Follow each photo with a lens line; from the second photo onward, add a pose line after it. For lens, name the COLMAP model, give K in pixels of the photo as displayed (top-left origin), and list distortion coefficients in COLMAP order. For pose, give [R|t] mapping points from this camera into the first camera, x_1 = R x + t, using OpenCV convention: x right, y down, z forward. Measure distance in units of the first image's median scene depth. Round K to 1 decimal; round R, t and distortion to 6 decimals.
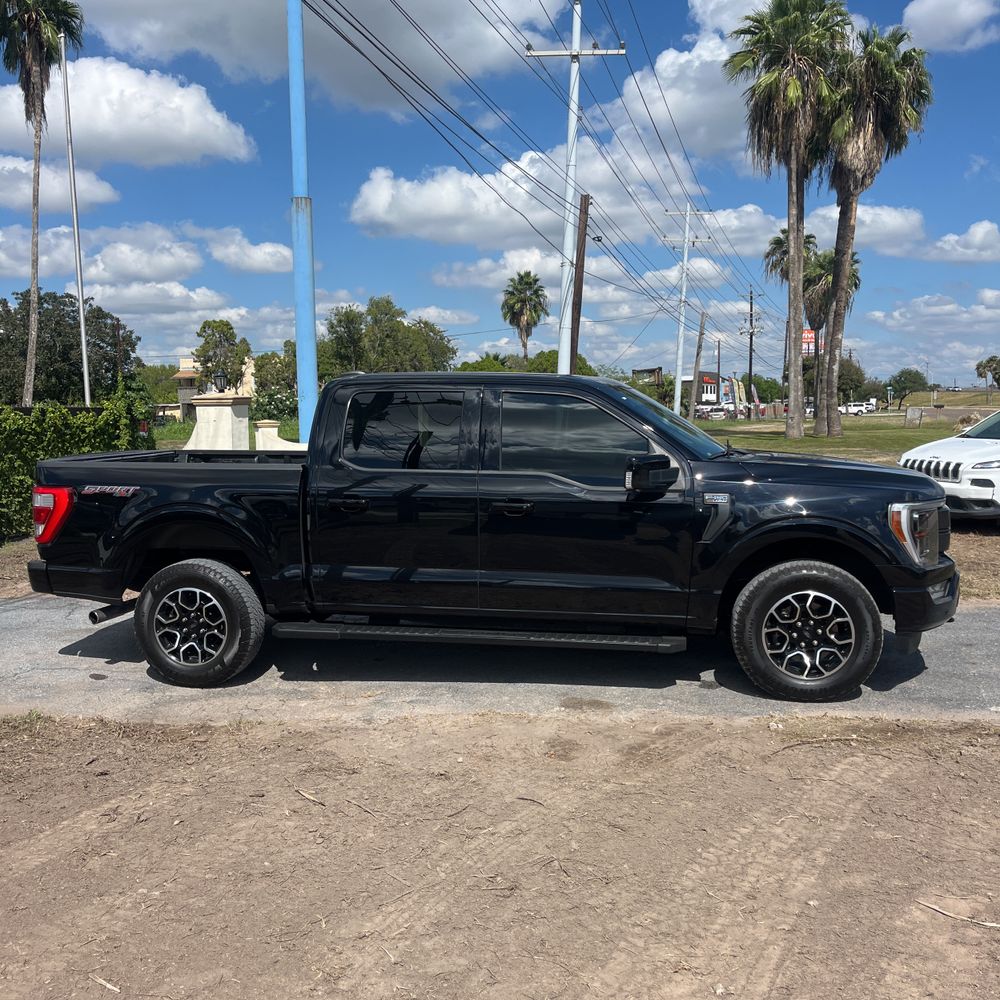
lens RADIAL K [[1025.5, 0, 500.0], [0, 1025.5, 495.9], [0, 0, 1]] dist [0.039620, -0.005637]
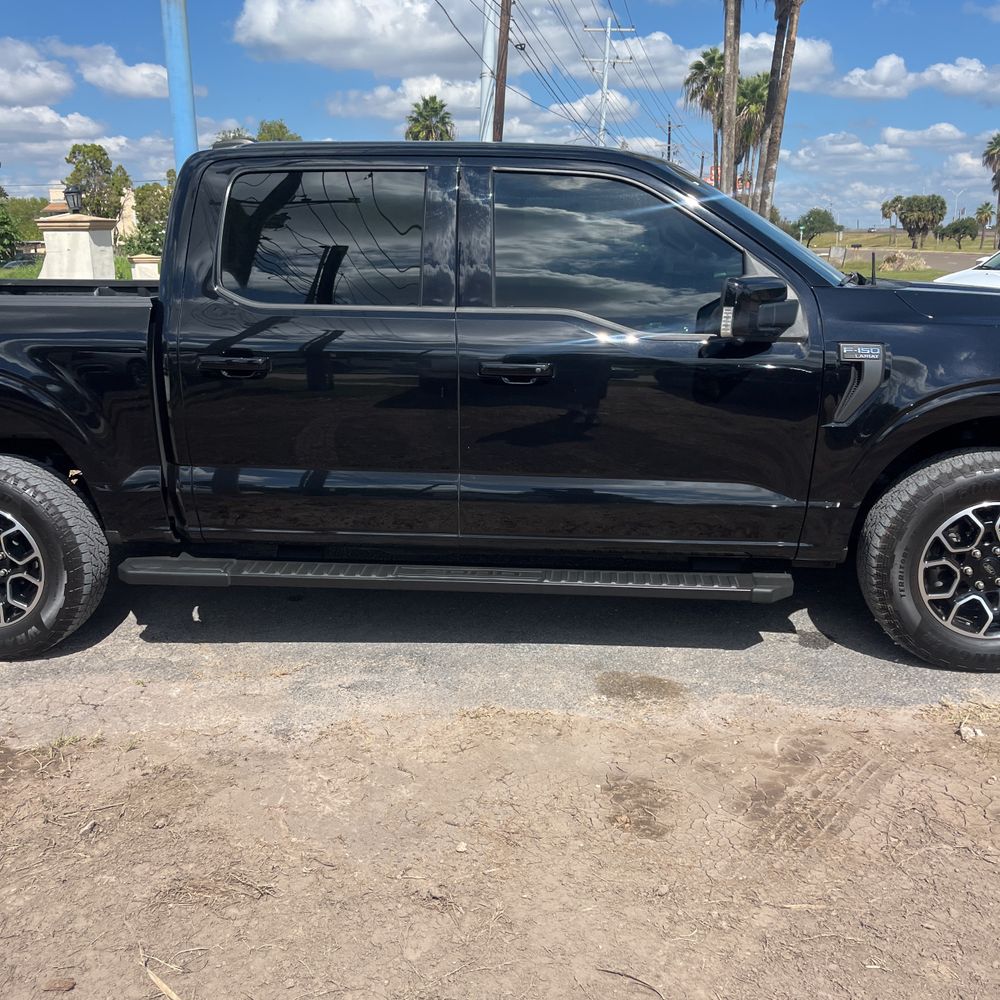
lens RADIAL K [[1014.4, 0, 504.4], [0, 1014.4, 497.0], [0, 0, 1]] dist [0.018963, 0.016921]
pose [[0.995154, -0.020813, 0.096100, -0.014318], [0.005920, 0.988250, 0.152734, -0.001453], [-0.098150, -0.151425, 0.983584, 0.111751]]
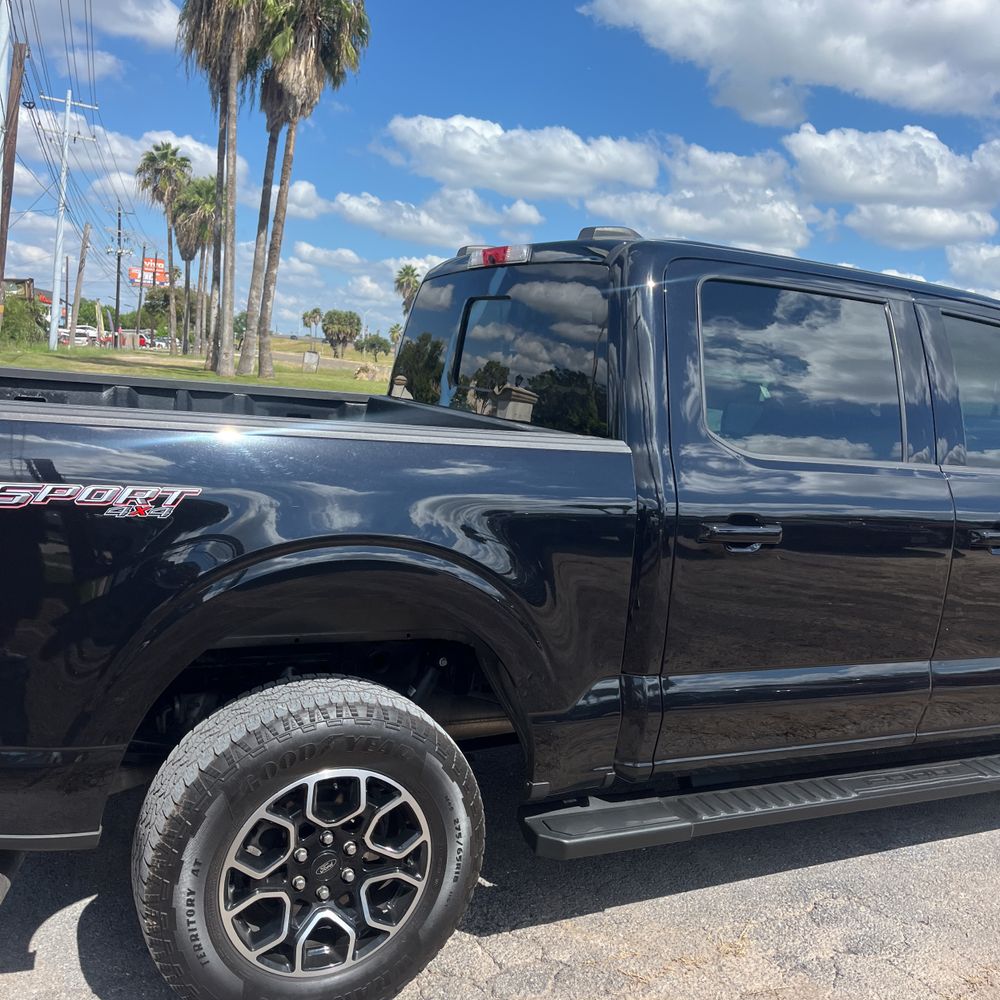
lens RADIAL K [[1008.5, 0, 484.8], [0, 1008.5, 512.8], [0, 0, 1]] dist [0.029371, -0.030178]
pose [[0.792656, -0.013101, 0.609528, -0.139990], [-0.036778, 0.996921, 0.069255, -0.007752], [-0.608559, -0.077313, 0.789733, 0.205730]]
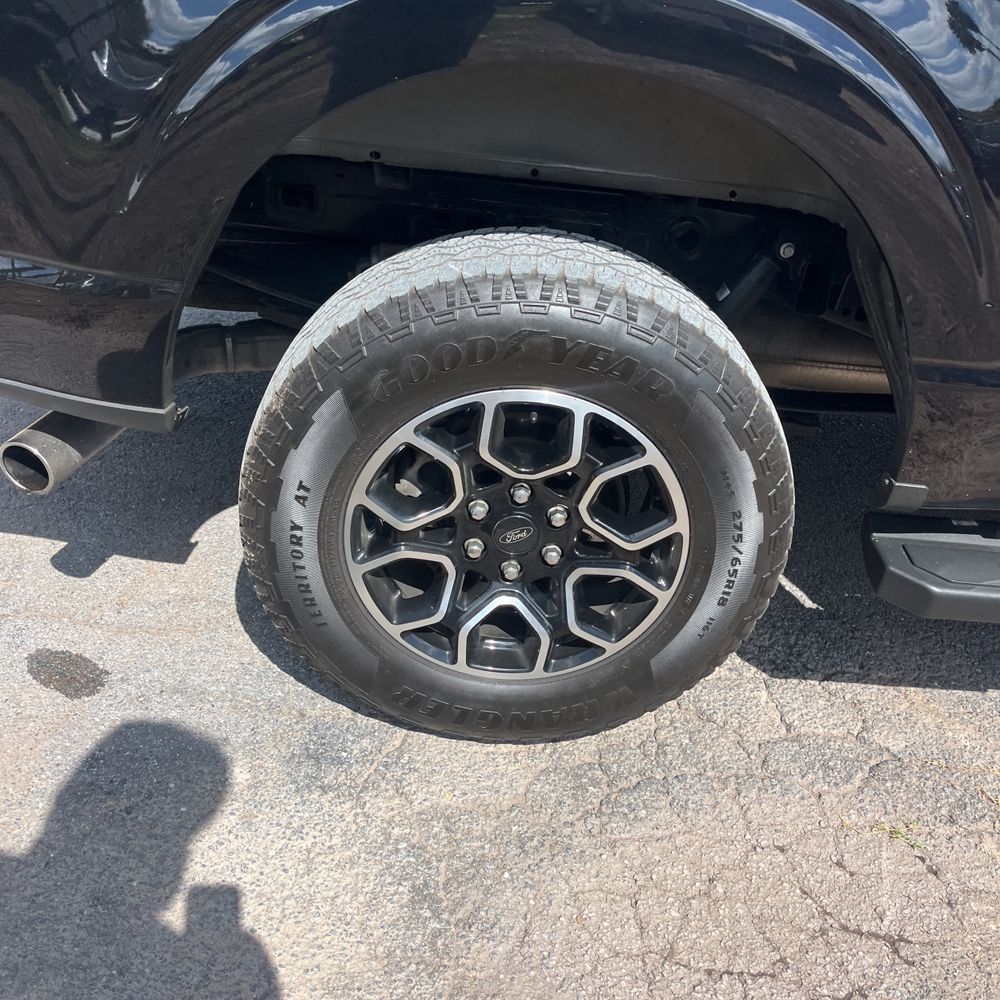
lens RADIAL K [[997.9, 0, 501.7], [0, 997.9, 495.3], [0, 0, 1]] dist [0.021098, 0.011167]
pose [[0.973473, -0.009595, 0.228599, -0.104957], [-0.090208, 0.902092, 0.422010, 0.006776], [-0.210267, -0.431437, 0.877297, 0.239733]]
